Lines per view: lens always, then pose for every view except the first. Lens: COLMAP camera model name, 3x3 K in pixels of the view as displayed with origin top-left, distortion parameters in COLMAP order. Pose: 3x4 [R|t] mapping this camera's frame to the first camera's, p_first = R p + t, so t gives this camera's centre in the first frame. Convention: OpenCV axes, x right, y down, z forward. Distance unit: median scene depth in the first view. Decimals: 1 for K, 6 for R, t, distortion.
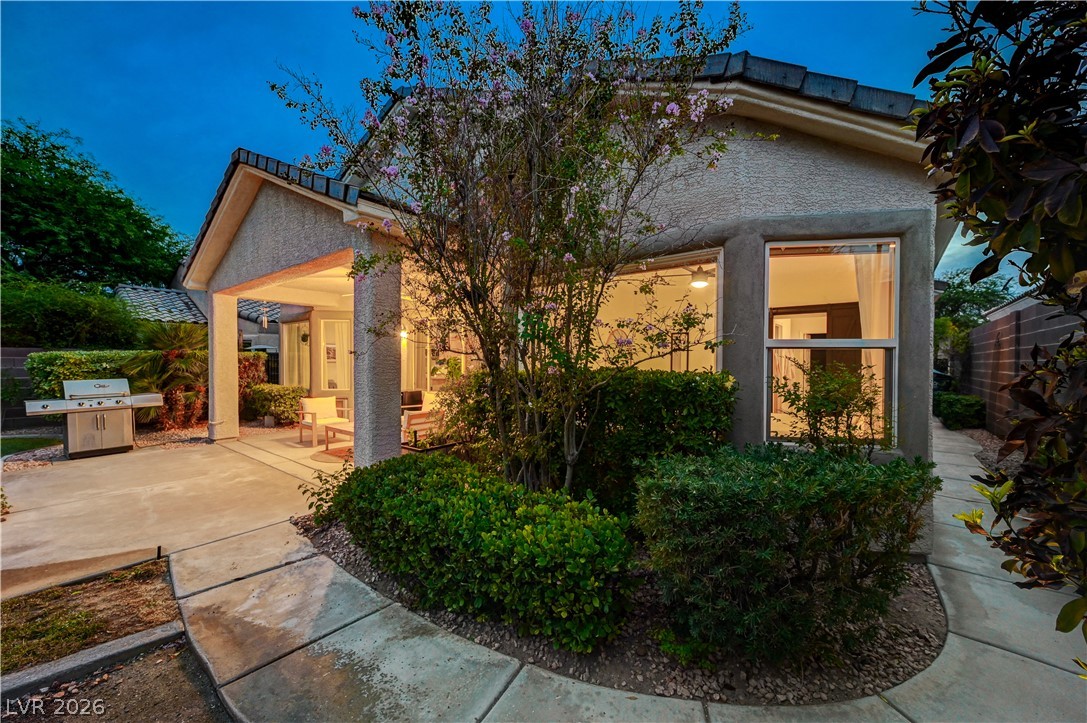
lens RADIAL K [[431.3, 0, 550.6], [0, 431.3, 365.9], [0, 0, 1]] dist [-0.001917, 0.000491]
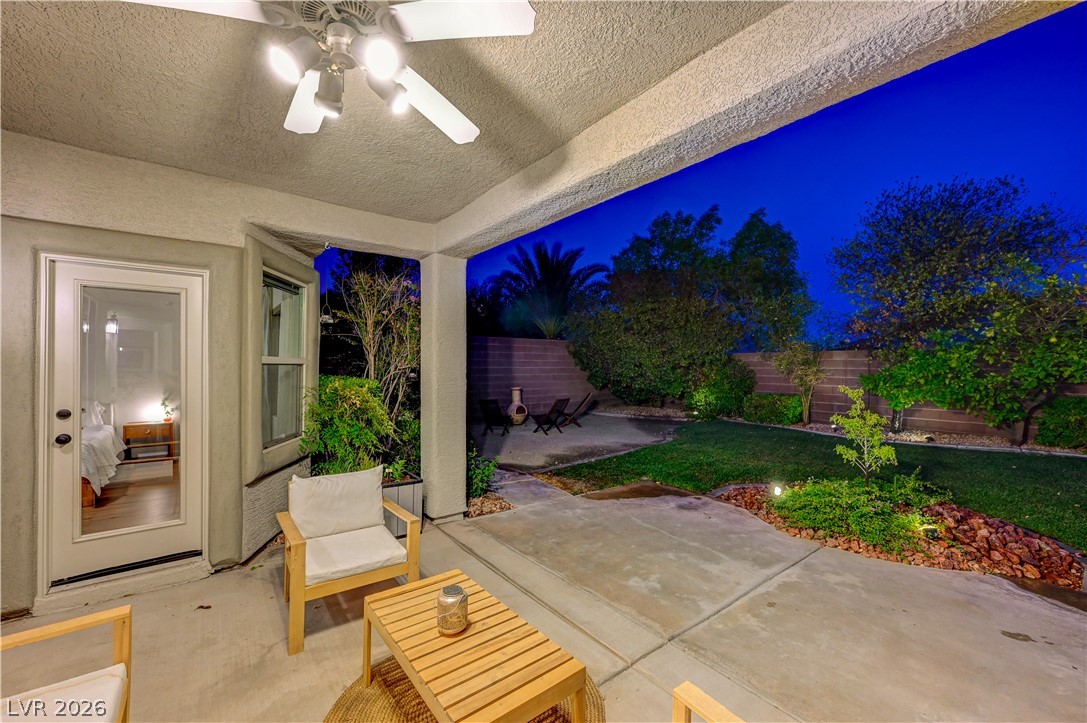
lens RADIAL K [[431.3, 0, 551.1], [0, 431.3, 369.1], [0, 0, 1]] dist [-0.001917, 0.000491]
pose [[-0.972796, -0.003434, 0.231636, -0.429762], [-0.000164, 0.999900, 0.014135, -0.018919], [-0.231662, 0.013713, -0.972700, 0.942236]]
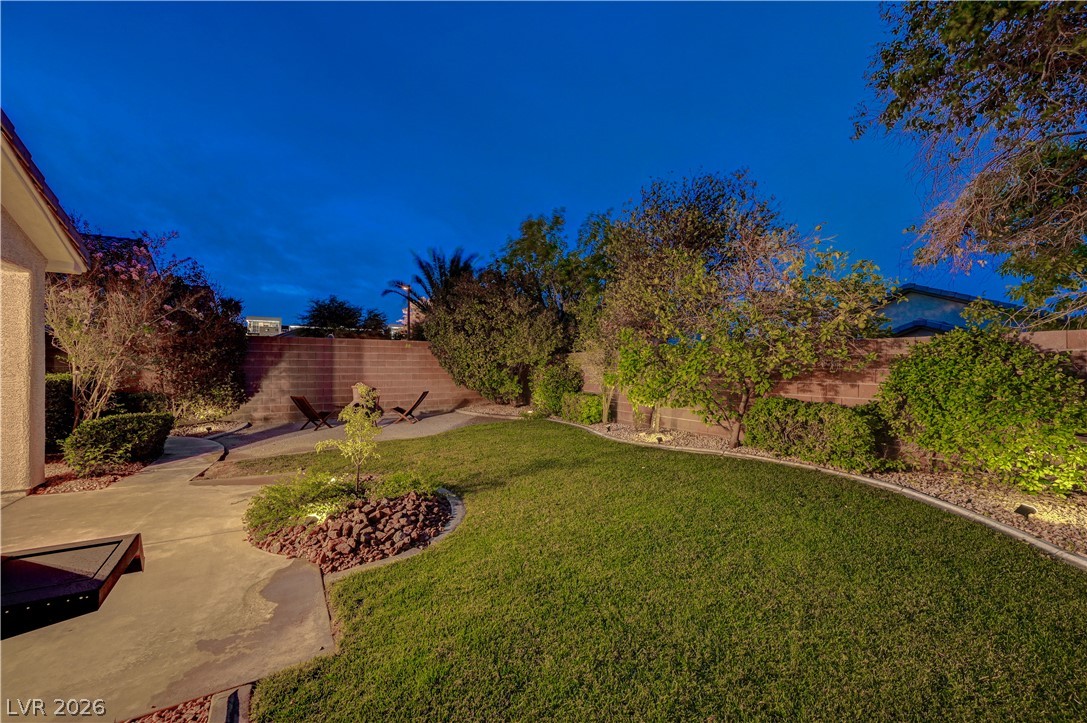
lens RADIAL K [[431.3, 0, 546.6], [0, 431.3, 360.2], [0, 0, 1]] dist [-0.001917, 0.000491]
pose [[-0.936993, 0.002969, 0.349335, -1.056944], [0.000674, 0.999977, -0.006690, -0.016979], [-0.349347, -0.006033, -0.936974, 0.788919]]
